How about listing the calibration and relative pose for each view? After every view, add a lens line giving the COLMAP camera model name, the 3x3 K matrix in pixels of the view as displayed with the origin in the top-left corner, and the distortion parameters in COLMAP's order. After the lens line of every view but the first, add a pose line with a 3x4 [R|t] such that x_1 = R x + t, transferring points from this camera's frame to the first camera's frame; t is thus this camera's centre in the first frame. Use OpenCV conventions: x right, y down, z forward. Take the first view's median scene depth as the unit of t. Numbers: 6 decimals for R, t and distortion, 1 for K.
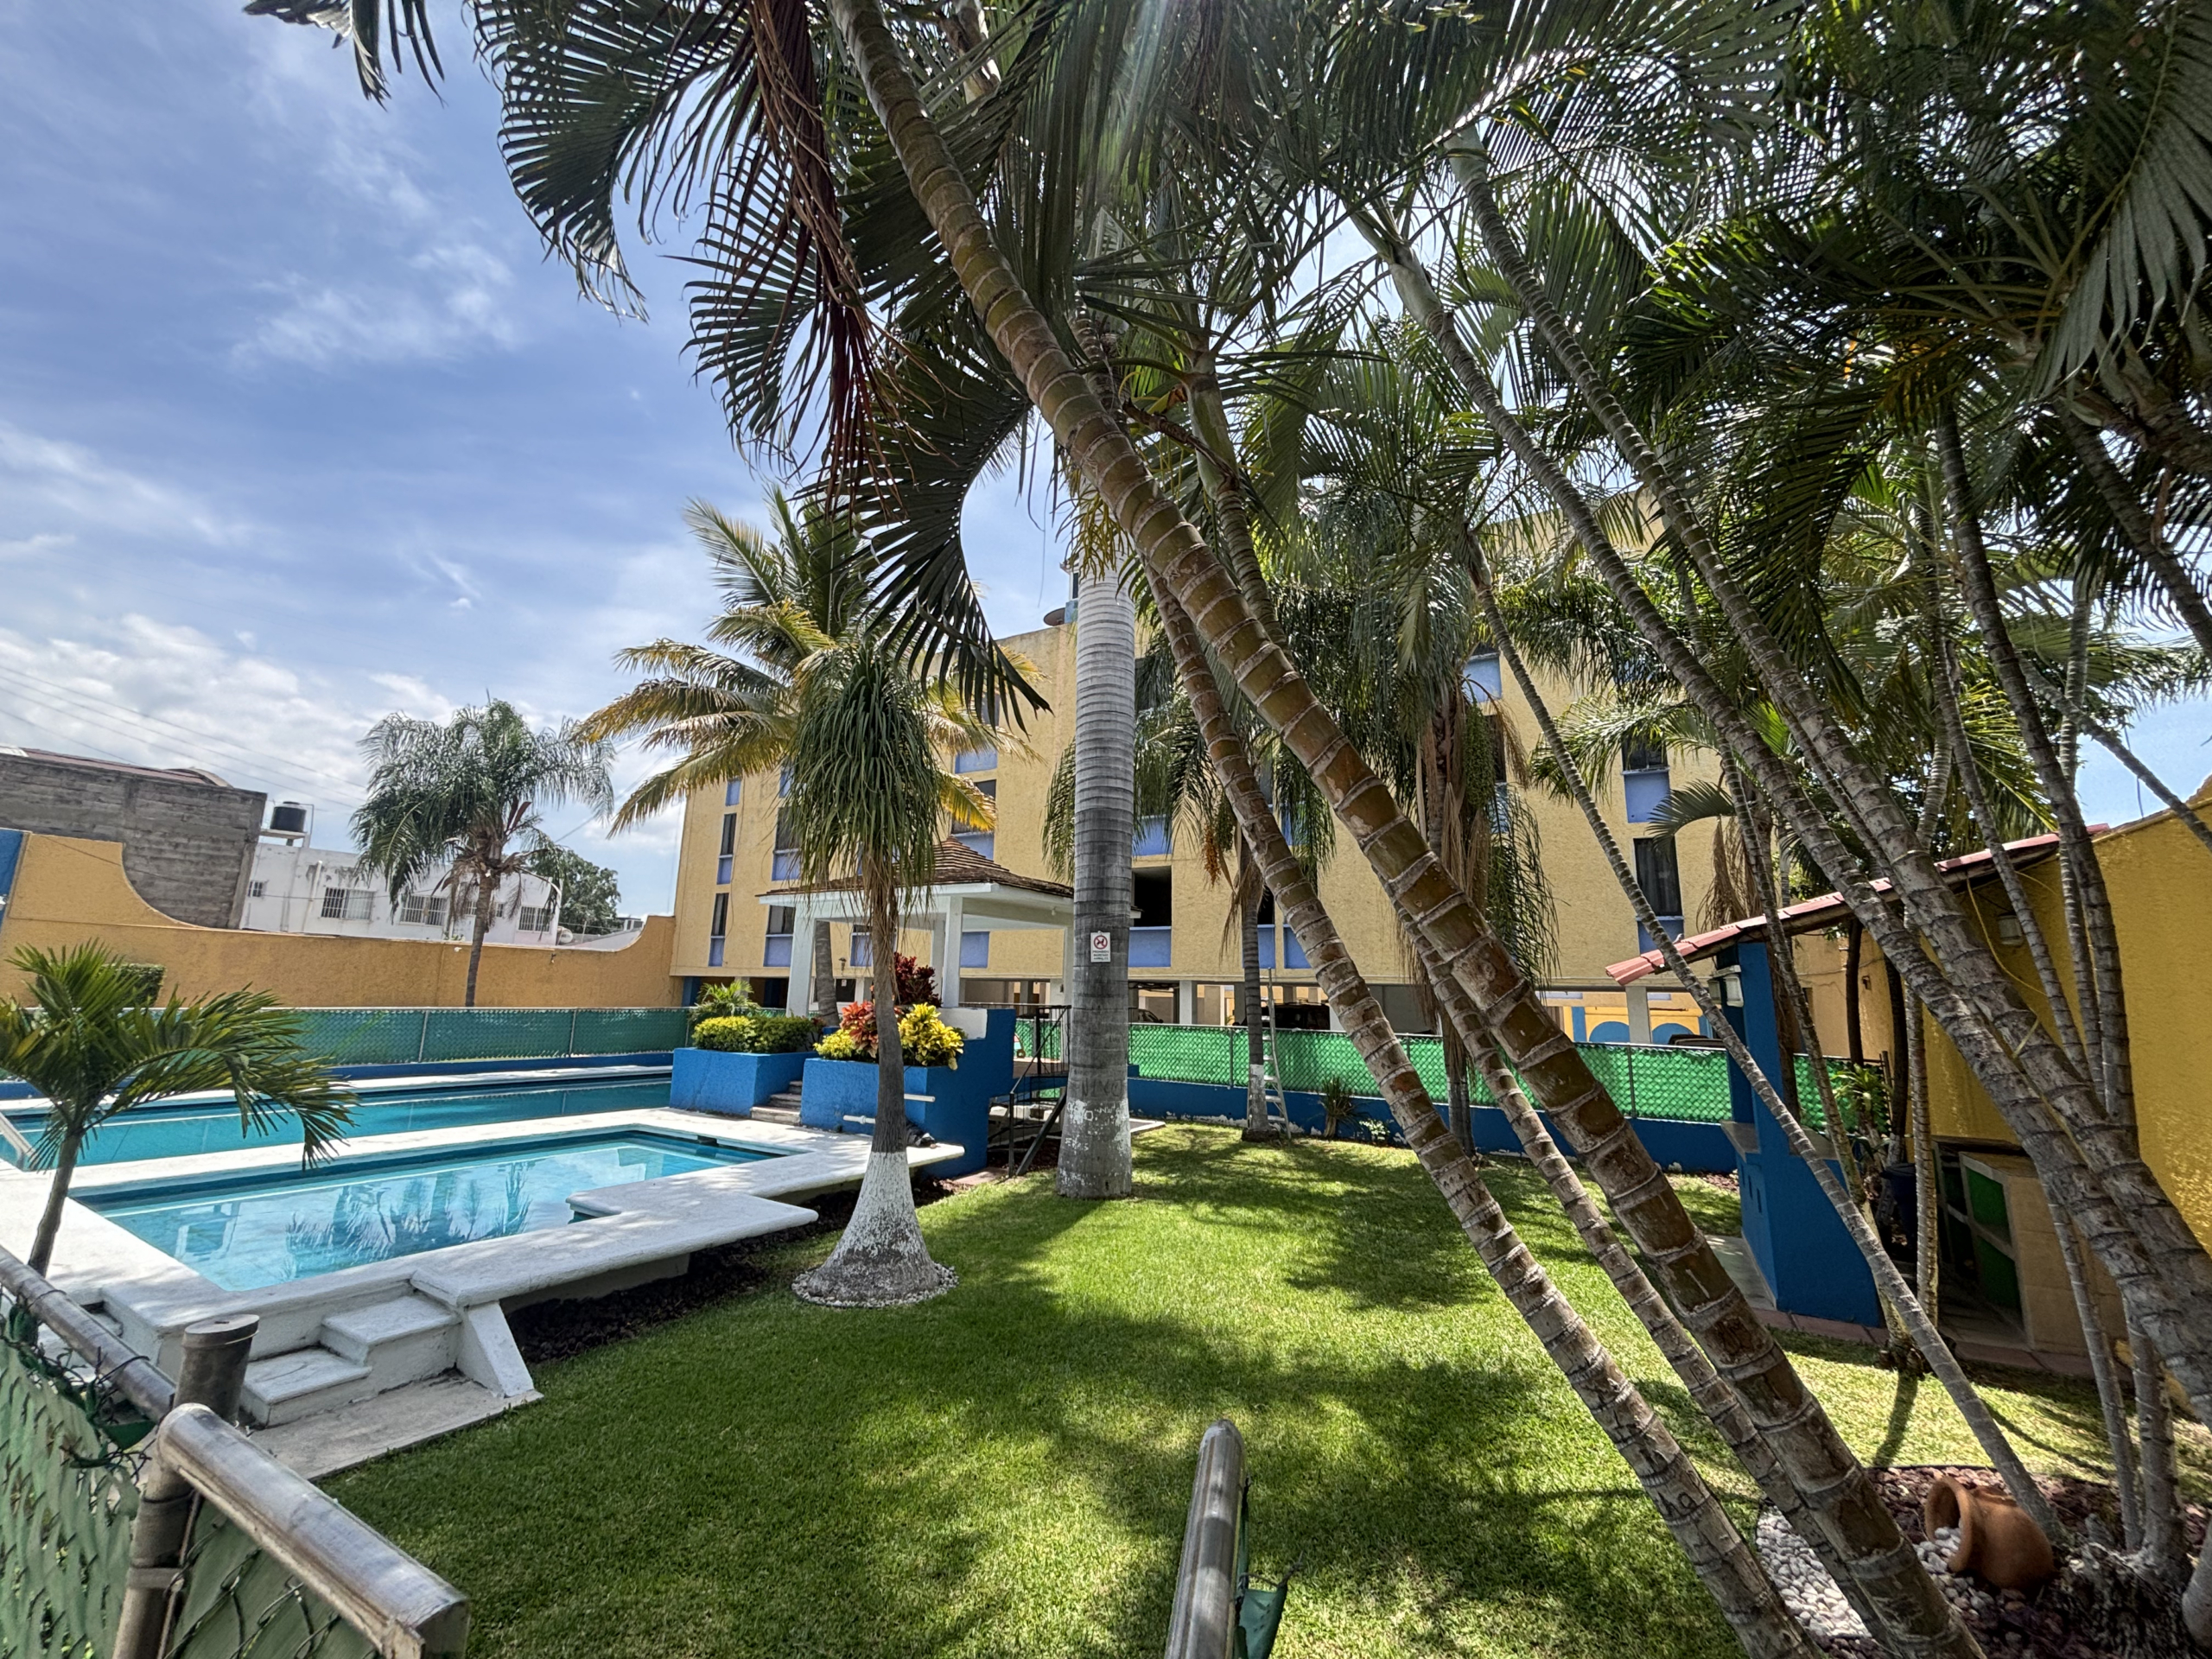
lens RADIAL K [[887.3, 0, 1114.2], [0, 887.3, 830.0], [0, 0, 1]] dist [-0.002320, -0.000312]
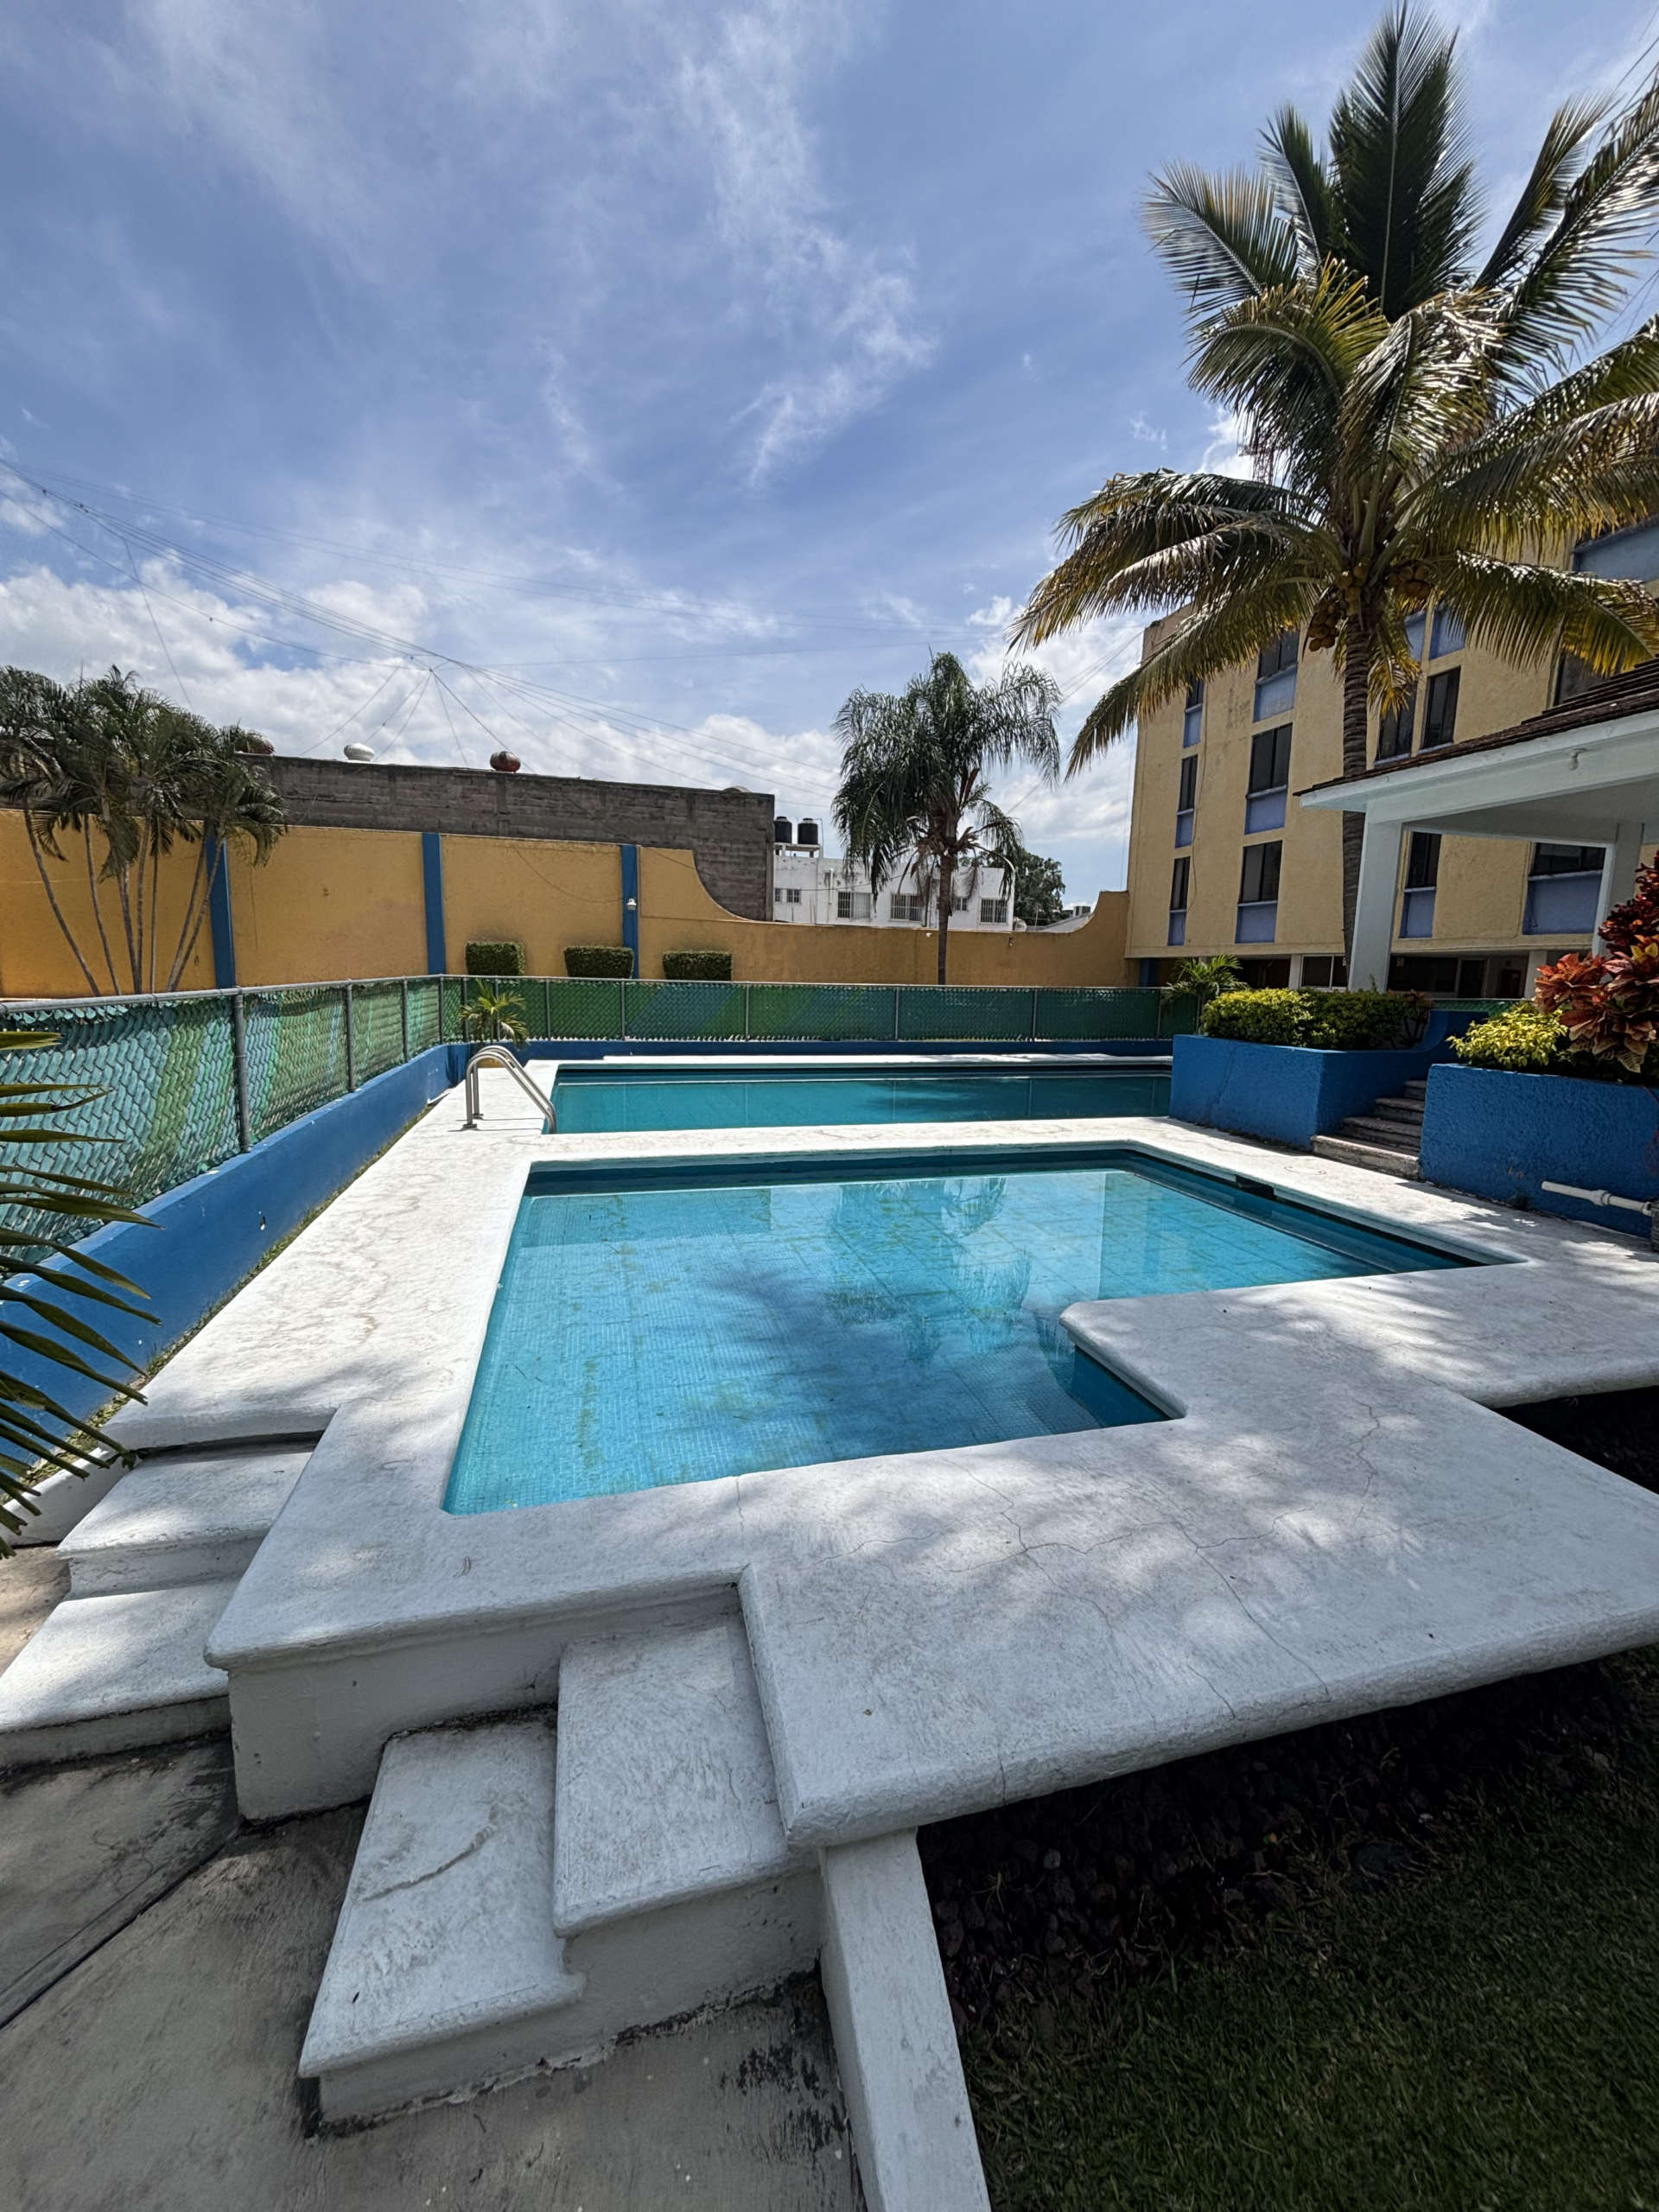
lens RADIAL K [[887.3, 0, 837.2], [0, 887.3, 1102.5], [0, 0, 1]] dist [-0.002320, -0.000312]
pose [[0.731488, 0.093053, -0.675475, -0.113537], [0.115390, 0.959462, 0.257133, 0.047019], [0.672020, -0.266032, 0.691098, 0.177066]]
